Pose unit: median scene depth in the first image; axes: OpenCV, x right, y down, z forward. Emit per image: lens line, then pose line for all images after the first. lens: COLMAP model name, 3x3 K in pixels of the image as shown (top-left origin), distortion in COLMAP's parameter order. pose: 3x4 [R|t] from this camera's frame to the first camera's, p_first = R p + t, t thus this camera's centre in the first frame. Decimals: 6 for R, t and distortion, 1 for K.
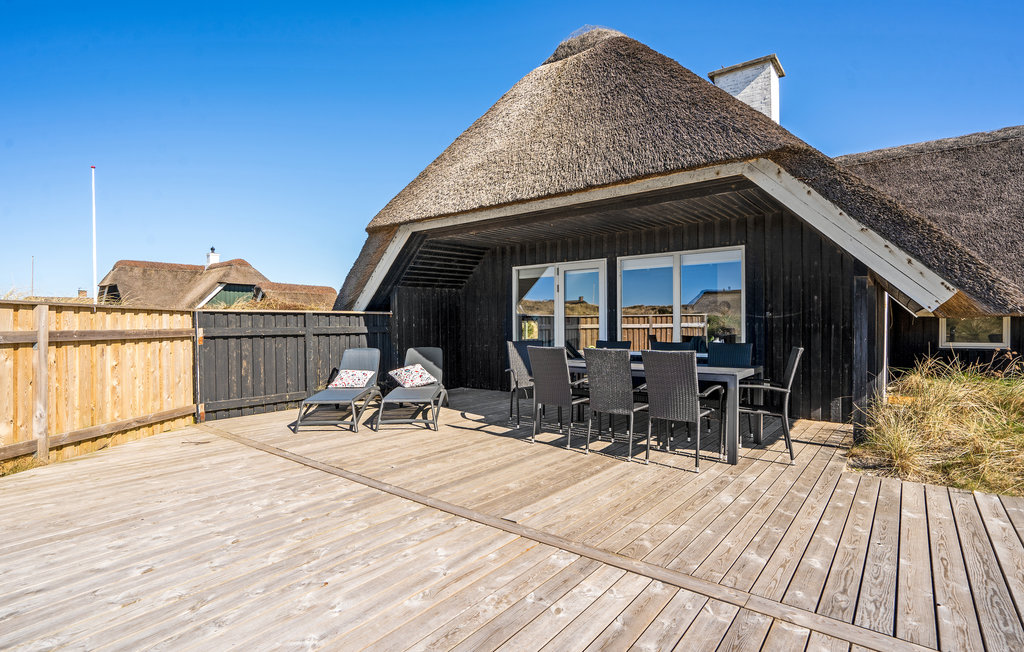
lens RADIAL K [[509.6, 0, 499.8], [0, 509.6, 330.2], [0, 0, 1]] dist [-0.047738, 0.019809]
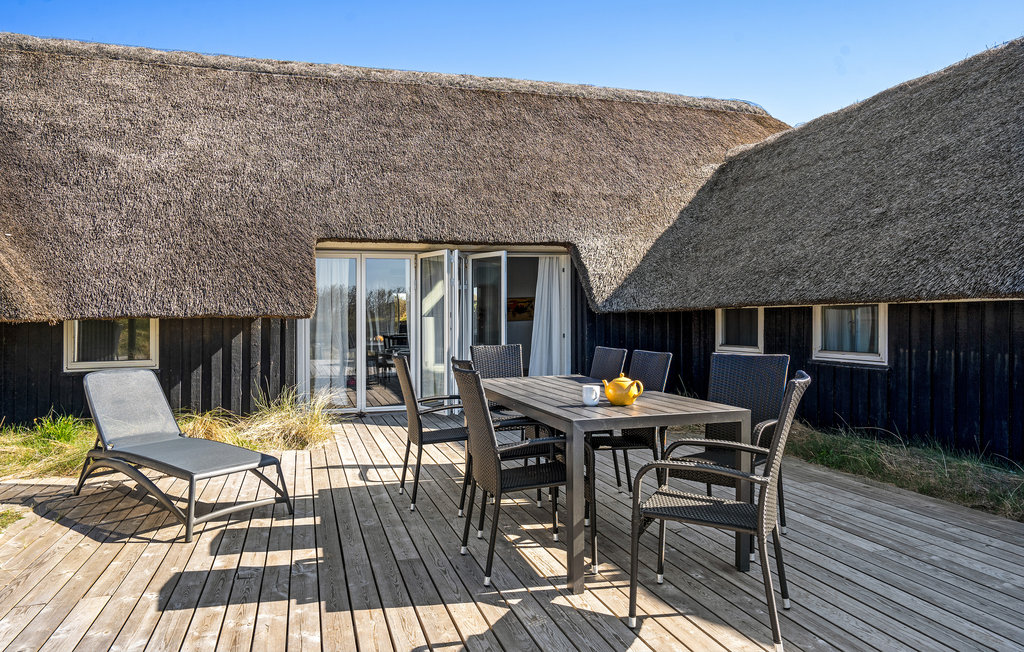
lens RADIAL K [[678.4, 0, 512.0], [0, 678.4, 326.0], [0, 0, 1]] dist [0.003422, 0.005227]
pose [[0.555217, -0.014646, 0.831577, 0.517953], [0.019518, 0.999799, 0.004577, -0.012212], [-0.831476, 0.013690, 0.555391, 0.126010]]
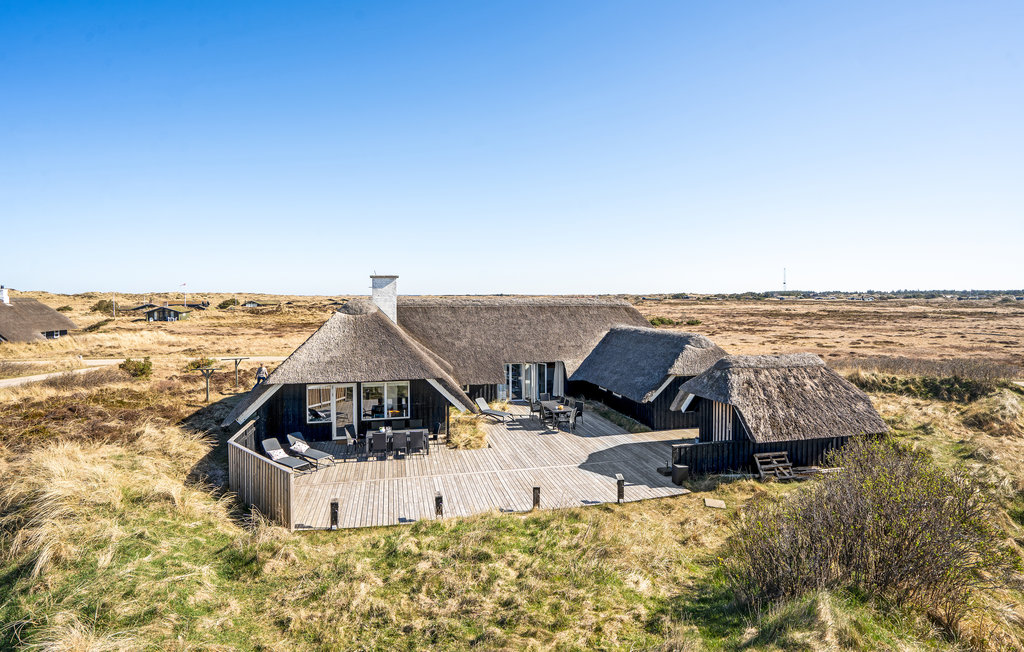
lens RADIAL K [[509.6, 0, 499.8], [0, 509.6, 330.2], [0, 0, 1]] dist [-0.047738, 0.019809]
pose [[0.632119, -0.040321, 0.773822, -1.078300], [0.014797, 0.999091, 0.039971, -0.418182], [-0.774730, -0.013816, 0.632141, -0.952740]]
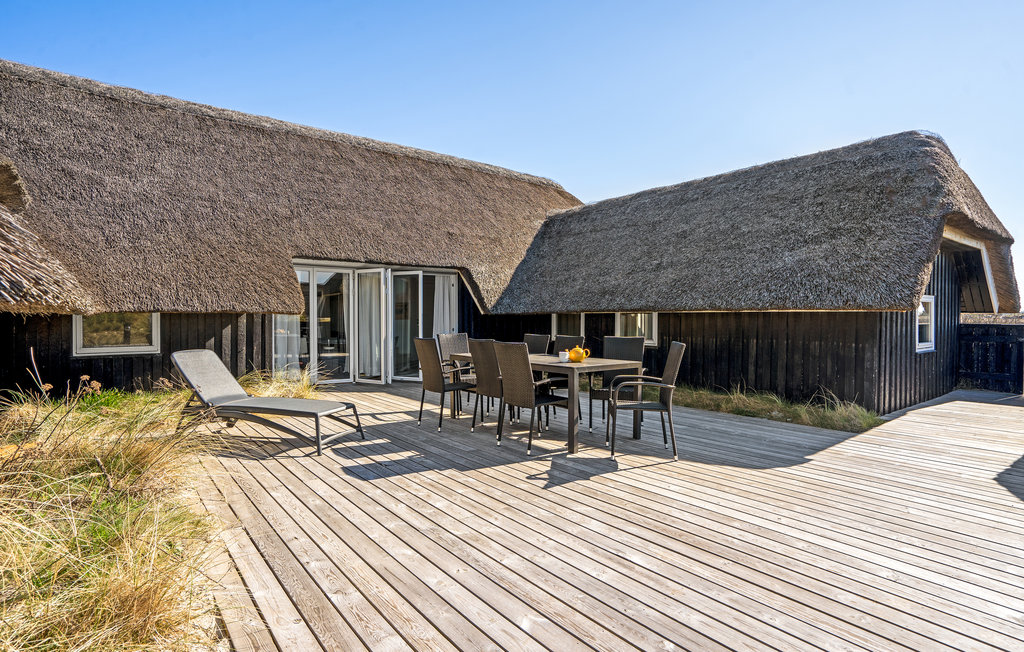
lens RADIAL K [[529.4, 0, 539.0], [0, 529.4, 327.9], [0, 0, 1]] dist [-0.036691, 0.014813]
pose [[0.186398, -0.014292, 0.982370, 0.293785], [0.006625, 0.999890, 0.013290, -0.009923], [-0.982452, 0.004031, 0.186472, 0.223157]]
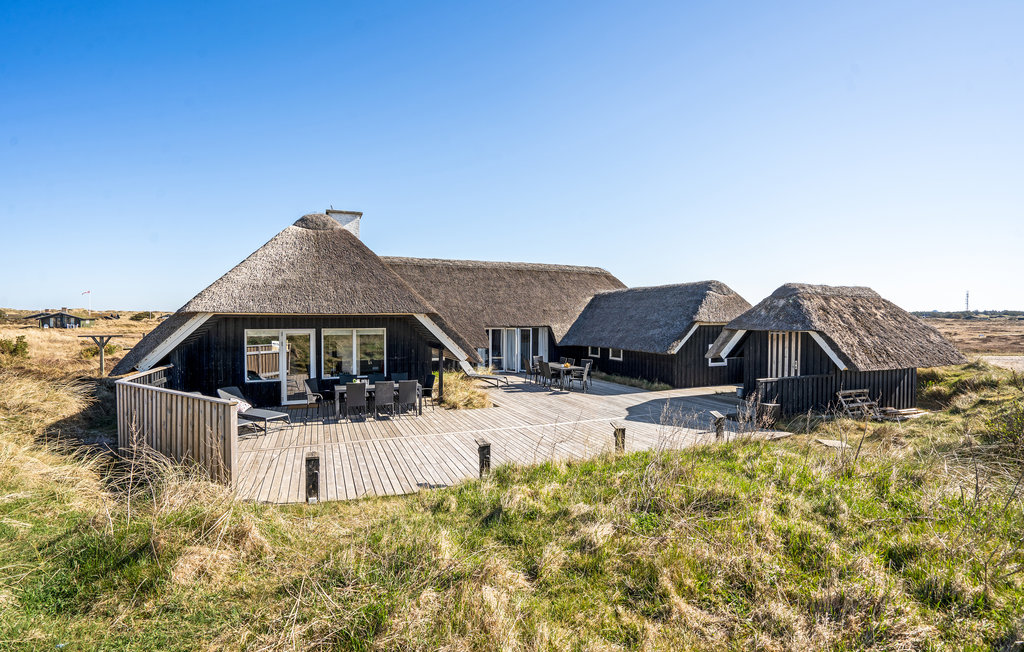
lens RADIAL K [[475.3, 0, 510.2], [0, 475.3, 346.7], [0, 0, 1]] dist [-0.052622, 0.017071]
pose [[0.485620, -0.041866, 0.873167, -0.818419], [0.010567, 0.999061, 0.042025, -0.120501], [-0.874106, -0.011181, 0.485606, -0.401108]]
